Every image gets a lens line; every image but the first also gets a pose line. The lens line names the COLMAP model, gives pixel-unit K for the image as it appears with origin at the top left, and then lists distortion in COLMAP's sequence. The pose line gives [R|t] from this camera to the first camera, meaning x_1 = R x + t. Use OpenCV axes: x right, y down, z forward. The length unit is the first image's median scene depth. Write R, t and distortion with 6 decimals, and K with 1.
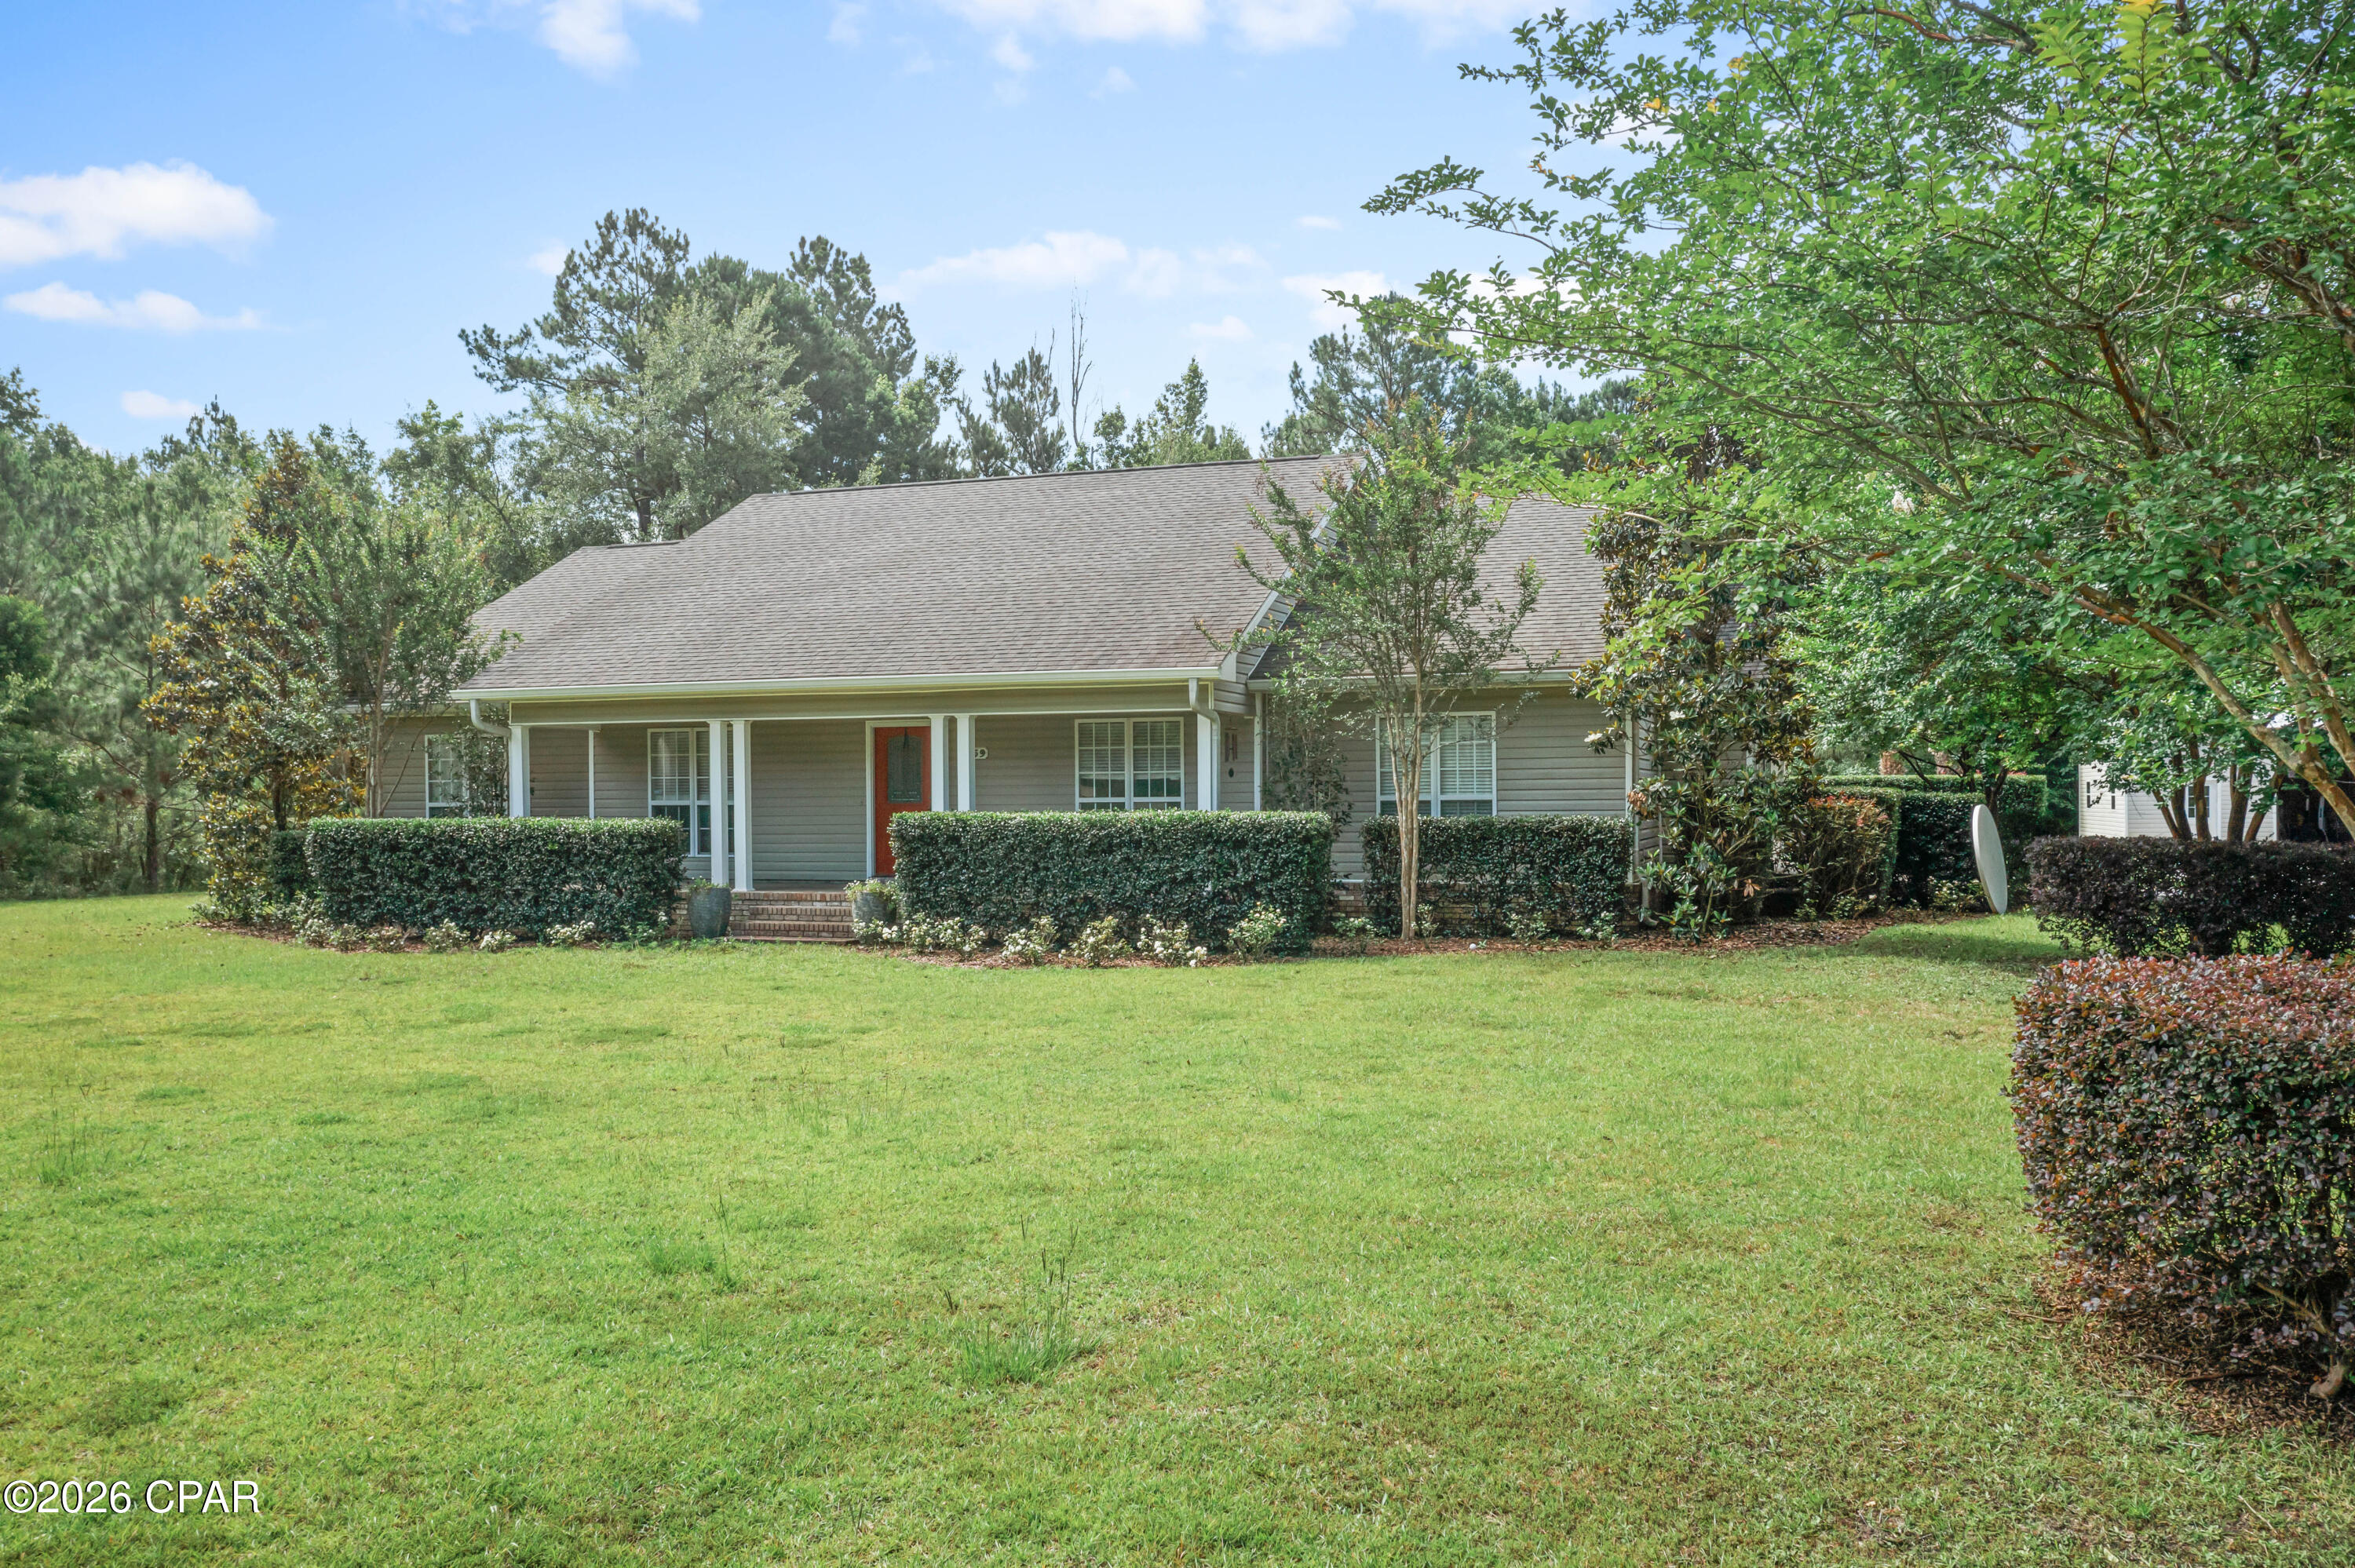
lens RADIAL K [[1878.1, 0, 1177.5], [0, 1878.1, 784.0], [0, 0, 1]] dist [-0.011730, -0.000626]
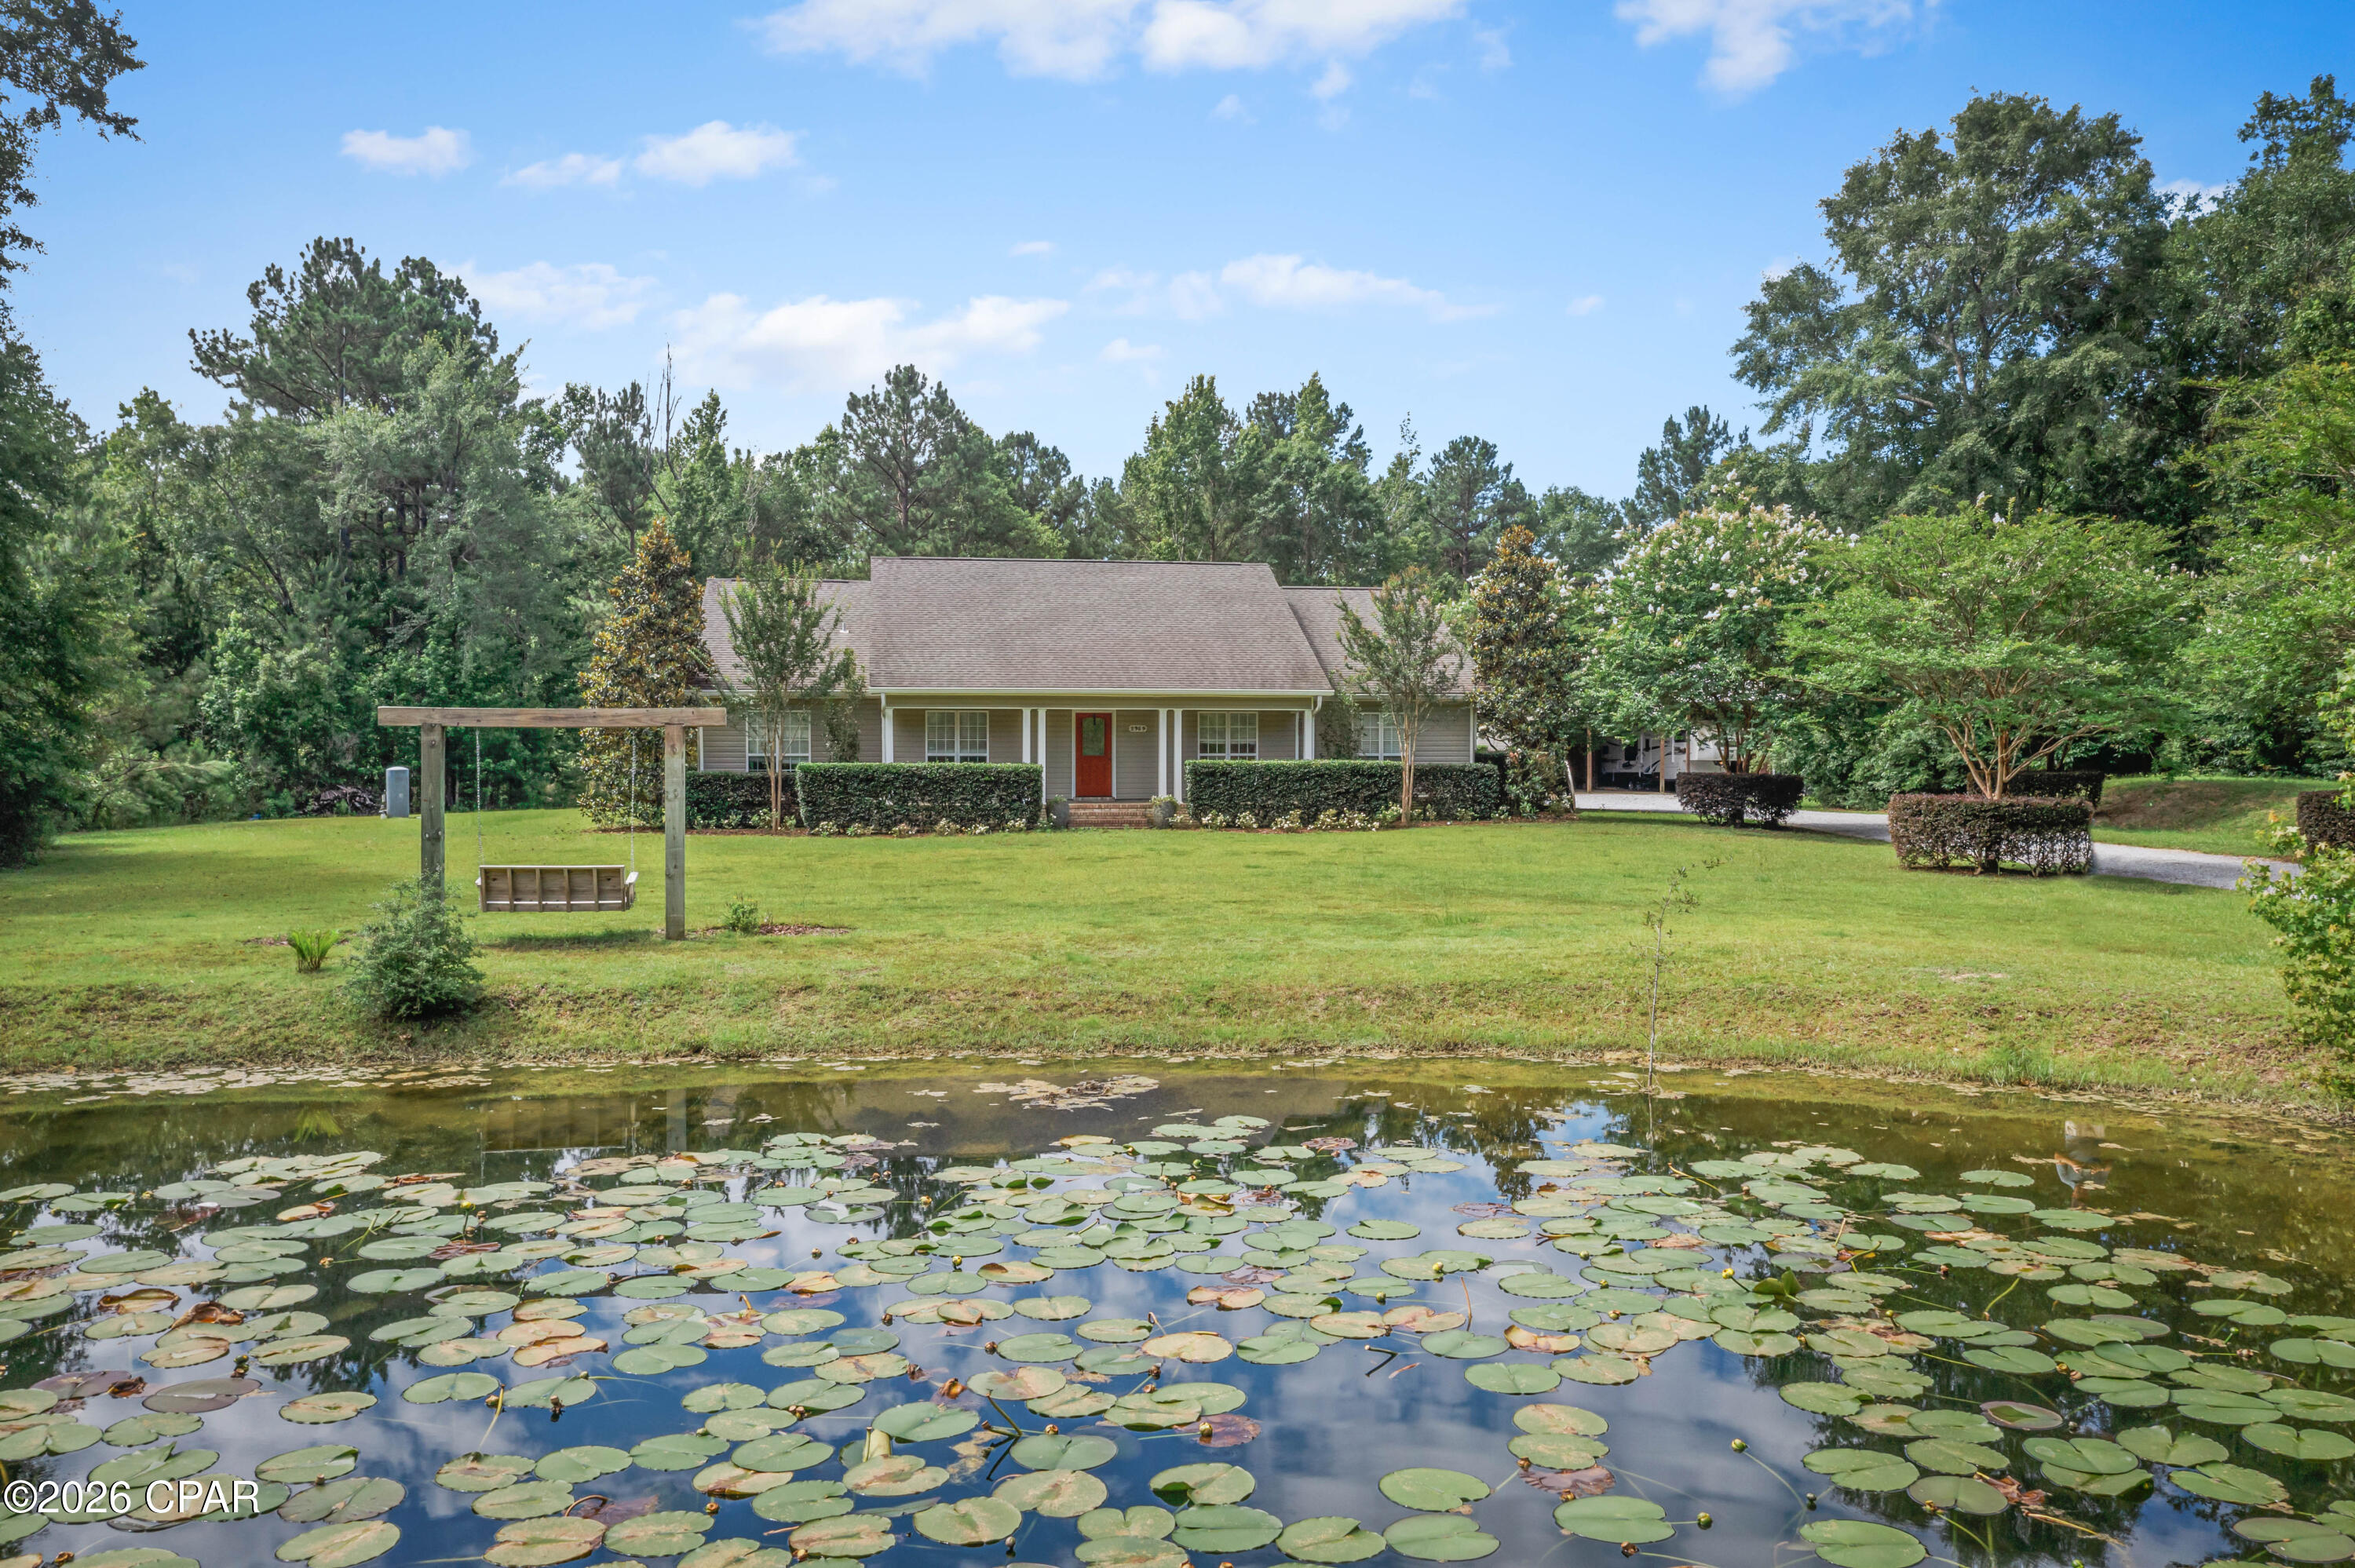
lens RADIAL K [[1881.8, 0, 1179.8], [0, 1881.8, 730.3], [0, 0, 1]] dist [-0.008869, 0.009951]
pose [[0.875709, 0.012731, 0.482672, -0.987080], [-0.009439, 0.999913, -0.009248, 0.002060], [-0.482747, 0.003542, 0.875752, -0.641062]]
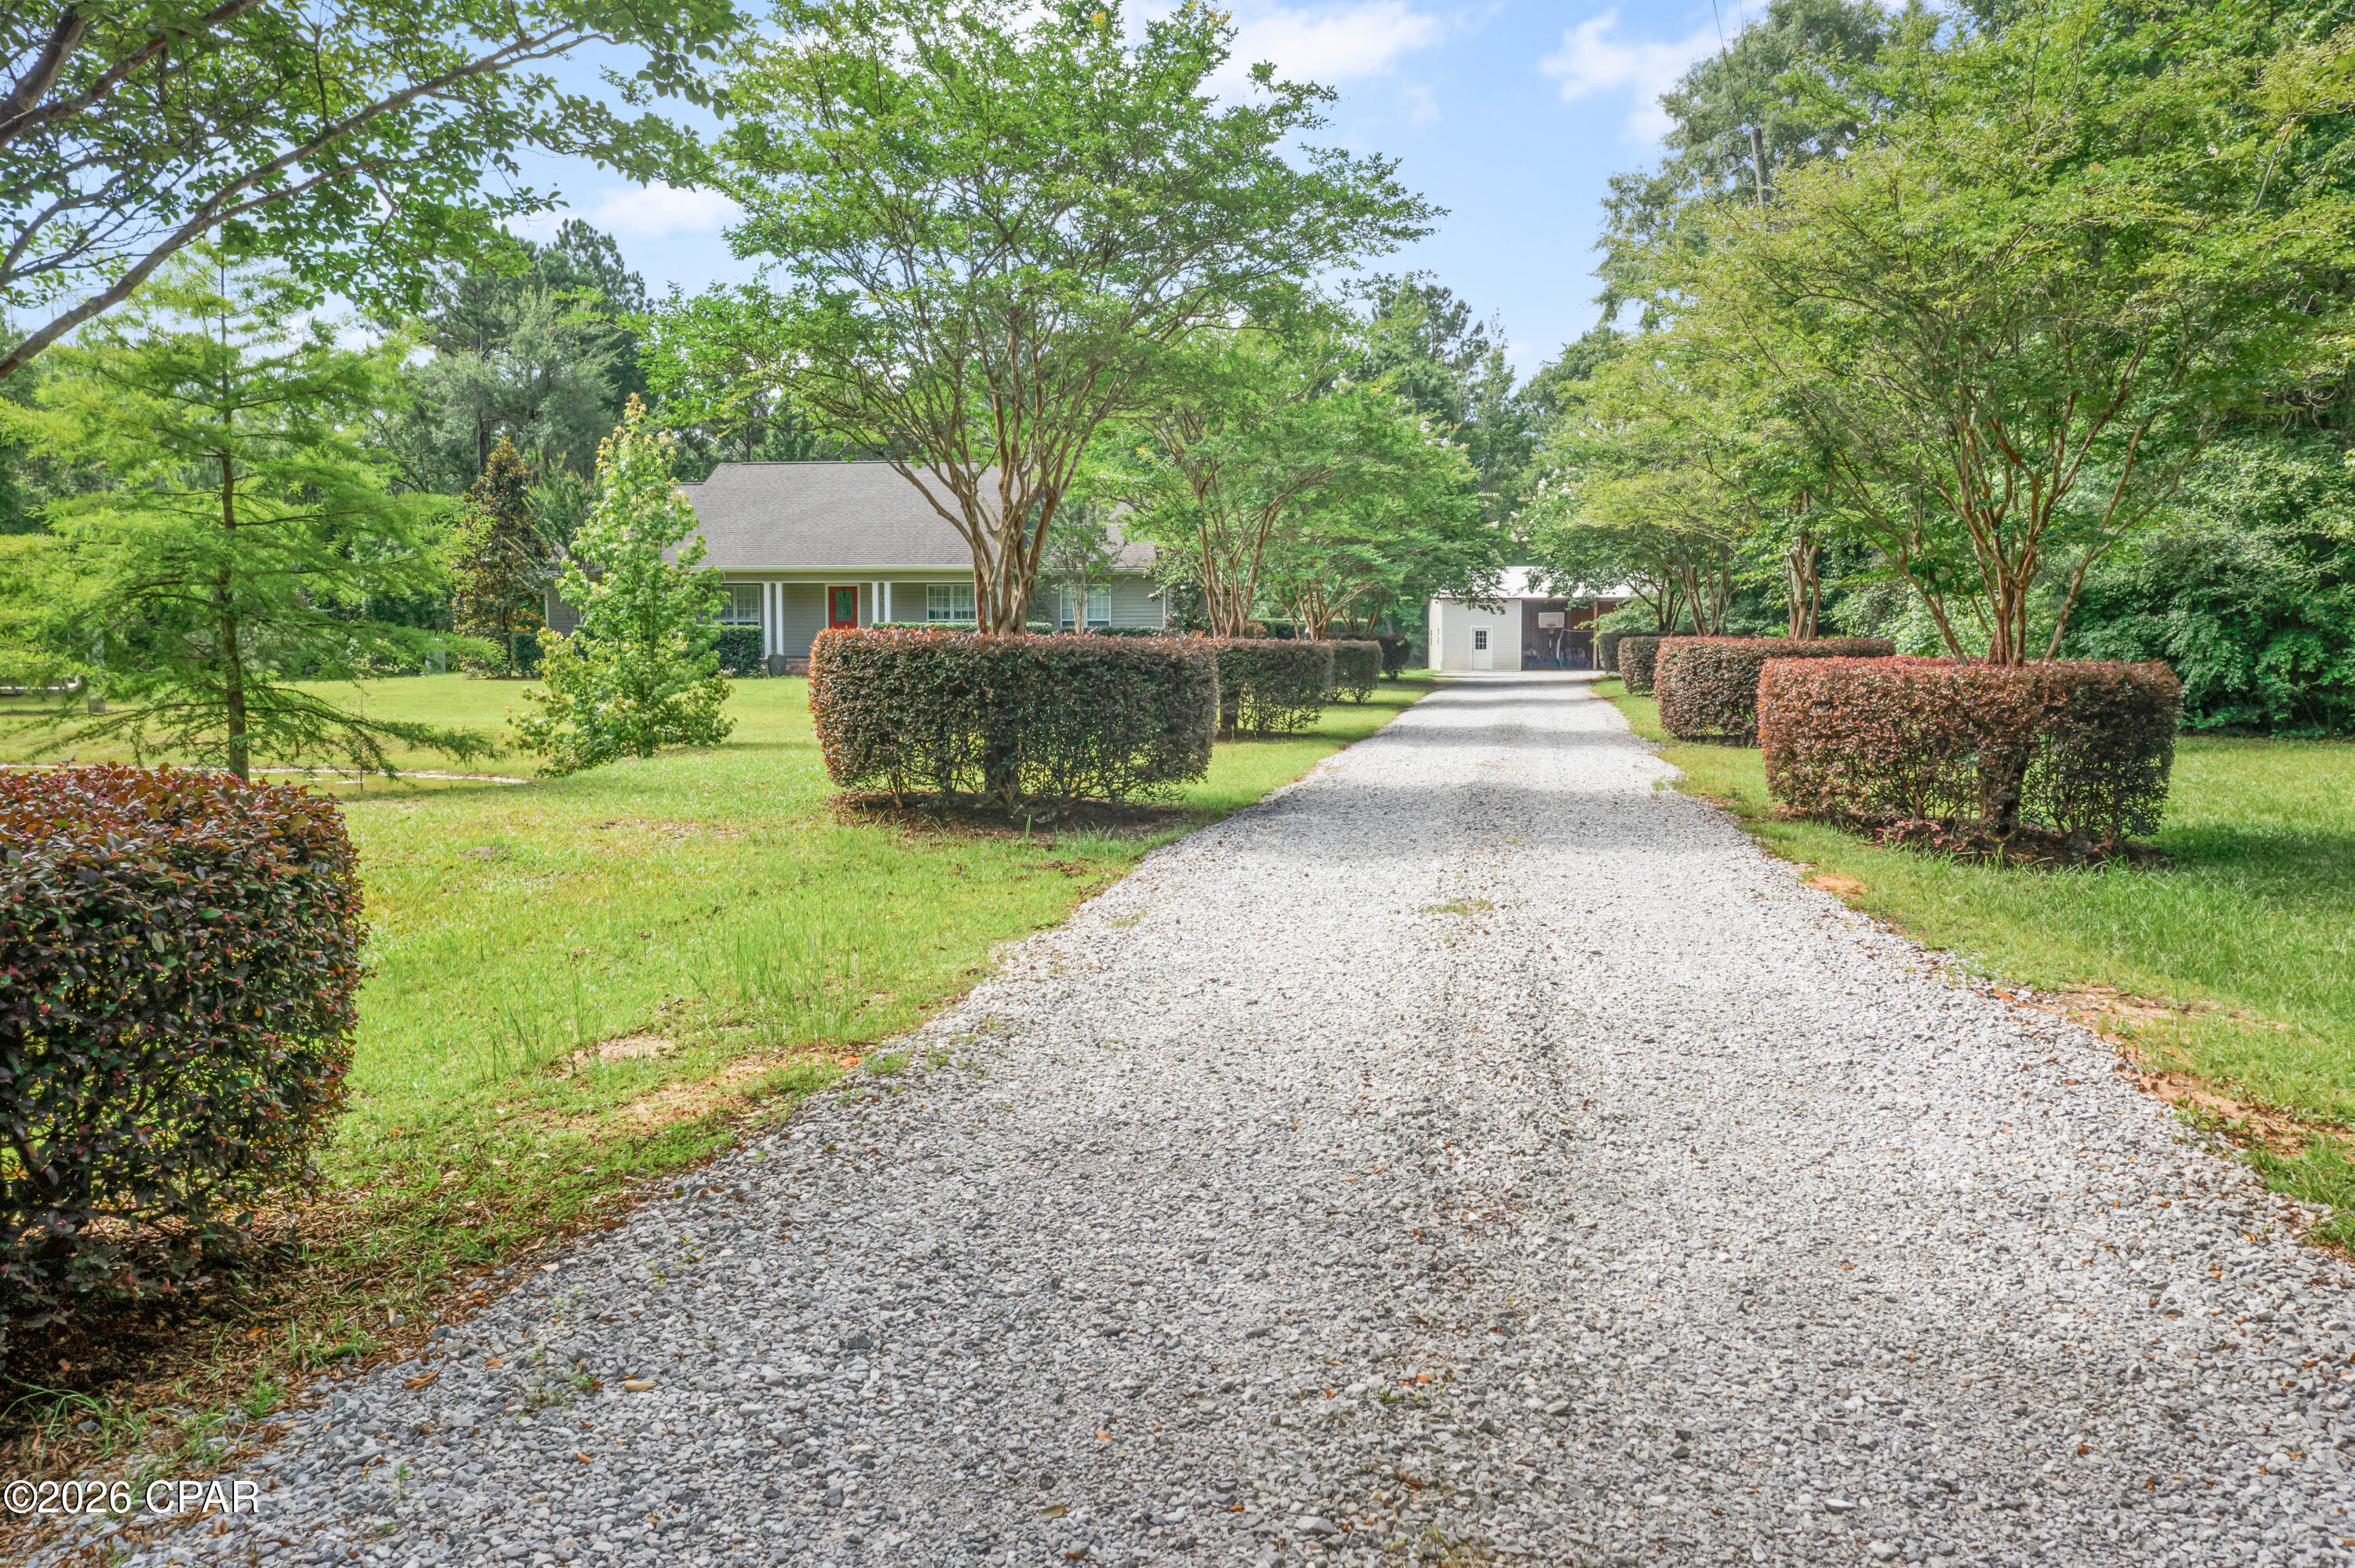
lens RADIAL K [[1881.8, 0, 1179.8], [0, 1881.8, 730.3], [0, 0, 1]] dist [-0.008869, 0.009951]
pose [[0.967615, -0.004204, 0.252394, -0.338389], [-0.007580, 0.998927, 0.045696, 0.036267], [-0.252315, -0.046130, 0.966545, -1.305788]]
